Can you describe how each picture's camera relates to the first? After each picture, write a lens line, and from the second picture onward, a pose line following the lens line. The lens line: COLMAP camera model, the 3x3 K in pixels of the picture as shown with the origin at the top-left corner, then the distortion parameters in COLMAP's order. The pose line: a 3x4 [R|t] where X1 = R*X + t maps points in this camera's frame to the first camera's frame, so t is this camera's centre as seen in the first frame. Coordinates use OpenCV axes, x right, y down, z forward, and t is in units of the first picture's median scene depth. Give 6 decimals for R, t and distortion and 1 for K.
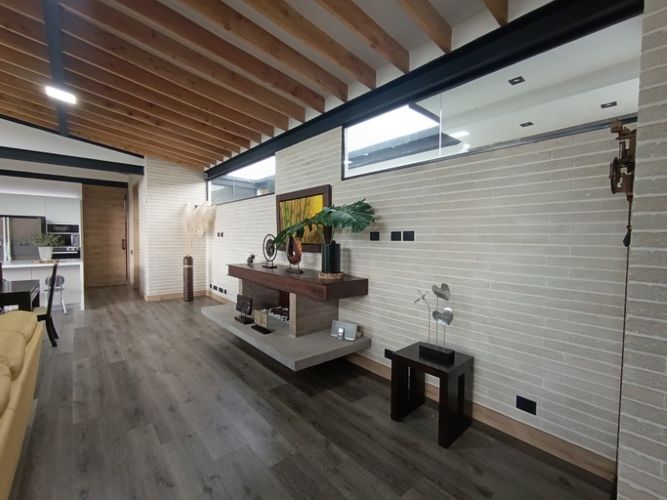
lens RADIAL K [[299.1, 0, 333.5], [0, 299.1, 250.0], [0, 0, 1]] dist [0.002087, 0.000358]
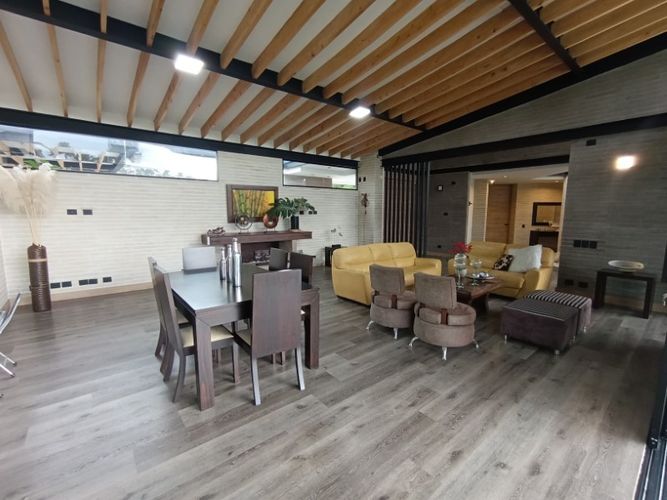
lens RADIAL K [[303.4, 0, 336.9], [0, 303.4, 249.8], [0, 0, 1]] dist [-0.021717, 0.015068]
pose [[0.018475, -0.136954, 0.990405, -1.477808], [0.037753, 0.989963, 0.136188, -0.046142], [-0.999116, 0.034874, 0.023460, 0.416772]]
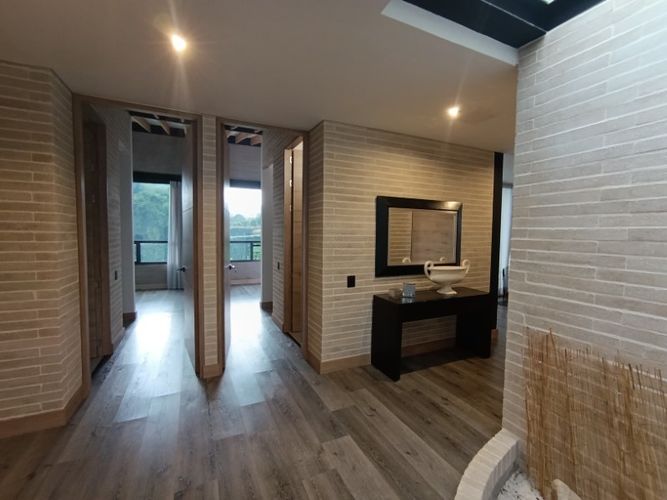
lens RADIAL K [[303.4, 0, 336.9], [0, 303.4, 249.8], [0, 0, 1]] dist [-0.021717, 0.015068]
pose [[-0.492704, -0.071665, 0.867241, 0.357449], [0.013377, 0.995862, 0.089894, 0.021179], [-0.870094, 0.055892, -0.489706, -0.646497]]
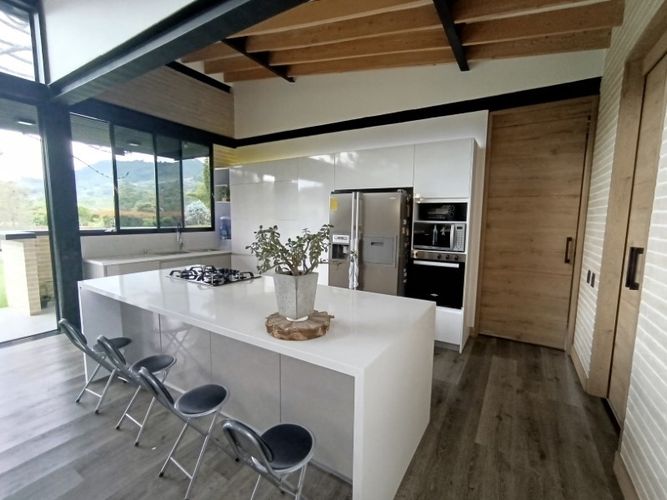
lens RADIAL K [[303.4, 0, 336.9], [0, 303.4, 249.8], [0, 0, 1]] dist [-0.021717, 0.015068]
pose [[0.313452, 0.092738, -0.945065, -0.732369], [-0.050629, 0.995436, 0.080889, -0.061642], [0.948253, 0.022493, 0.316717, 1.015010]]
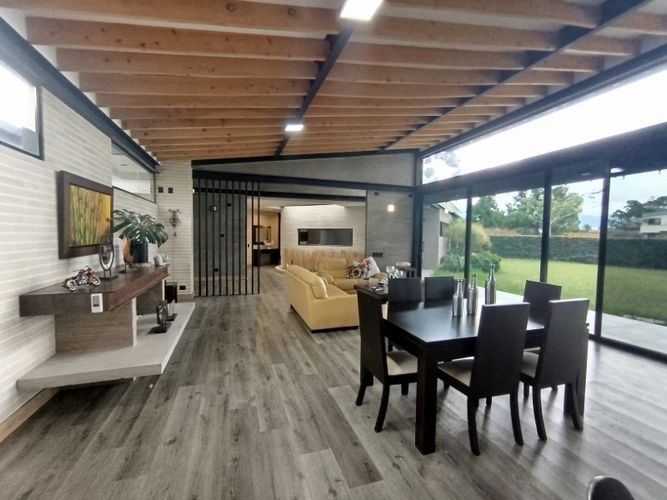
lens RADIAL K [[303.4, 0, 336.9], [0, 303.4, 249.8], [0, 0, 1]] dist [-0.021717, 0.015068]
pose [[-0.927584, -0.041756, 0.371275, -0.855045], [-0.007854, 0.995695, 0.092360, -0.075016], [-0.373533, 0.082756, -0.923918, 1.239701]]
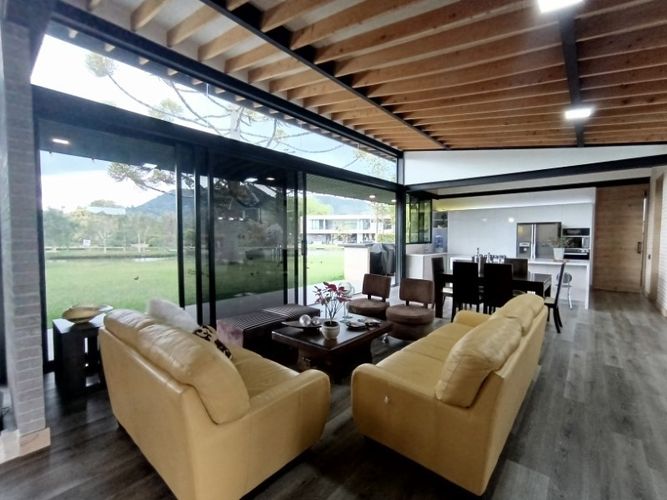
lens RADIAL K [[303.4, 0, 336.9], [0, 303.4, 249.8], [0, 0, 1]] dist [-0.021717, 0.015068]
pose [[0.157296, 0.030012, -0.987095, 0.066517], [-0.039632, 0.998925, 0.024057, 0.002403], [0.986756, 0.035337, 0.158316, -0.042775]]
